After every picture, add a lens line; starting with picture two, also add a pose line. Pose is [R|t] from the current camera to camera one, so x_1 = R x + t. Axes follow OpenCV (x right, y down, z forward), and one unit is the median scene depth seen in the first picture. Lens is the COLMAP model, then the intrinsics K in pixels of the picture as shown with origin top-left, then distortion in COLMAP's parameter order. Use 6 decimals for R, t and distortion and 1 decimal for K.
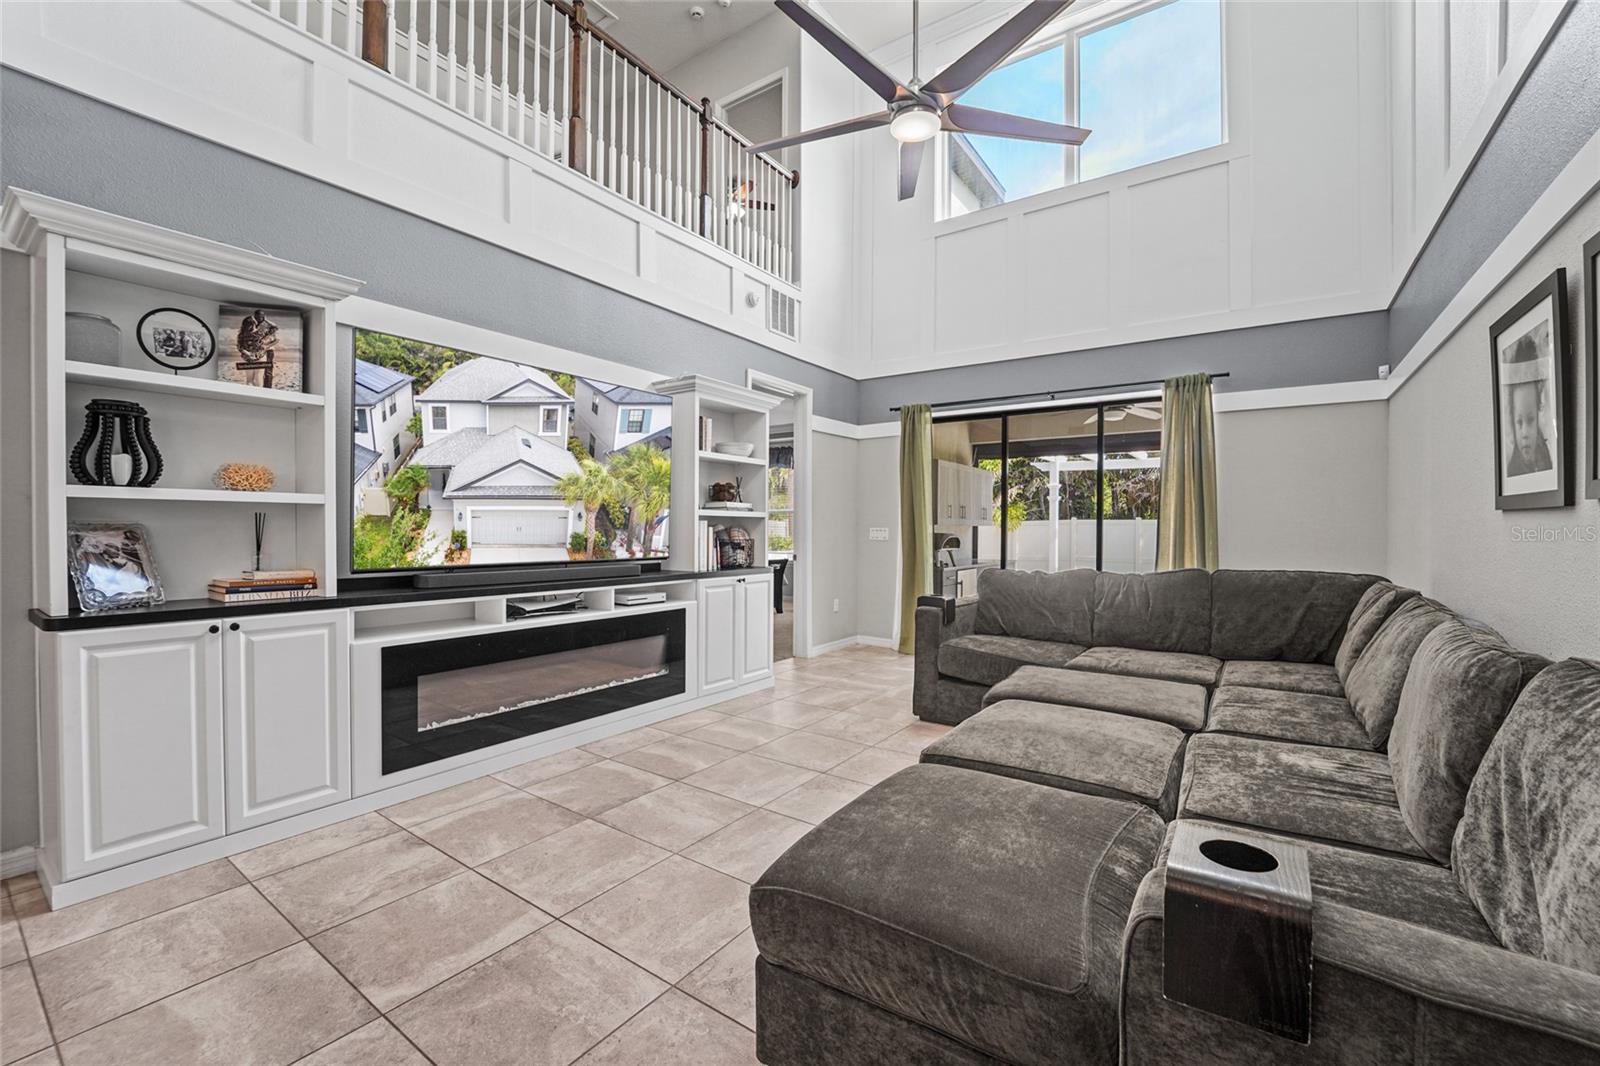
lens RADIAL K [[657.8, 0, 799.9], [0, 657.8, 537.1], [0, 0, 1]] dist [-0.023324, 0.000407]
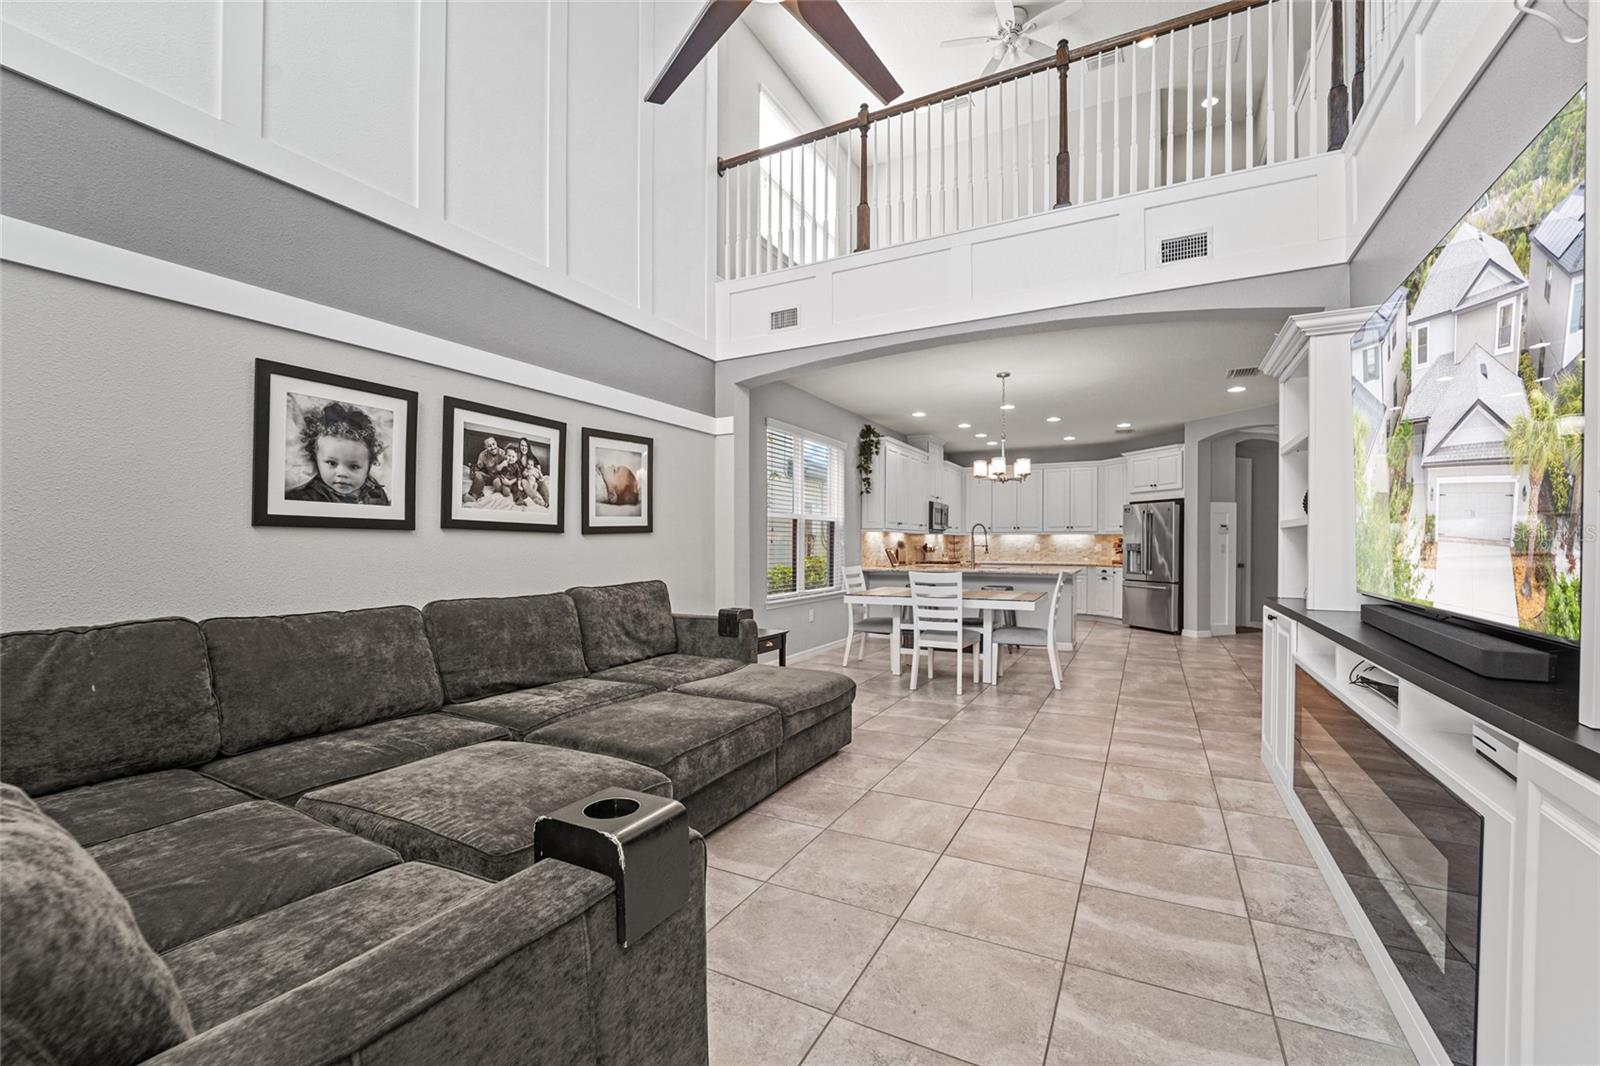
lens RADIAL K [[657.8, 0, 794.9], [0, 657.8, 552.8], [0, 0, 1]] dist [-0.023324, 0.000407]
pose [[-0.993121, -0.002474, -0.117065, 0.171839], [-0.005355, 0.999690, 0.024296, -0.016030], [0.116969, 0.024756, -0.992827, 1.294540]]
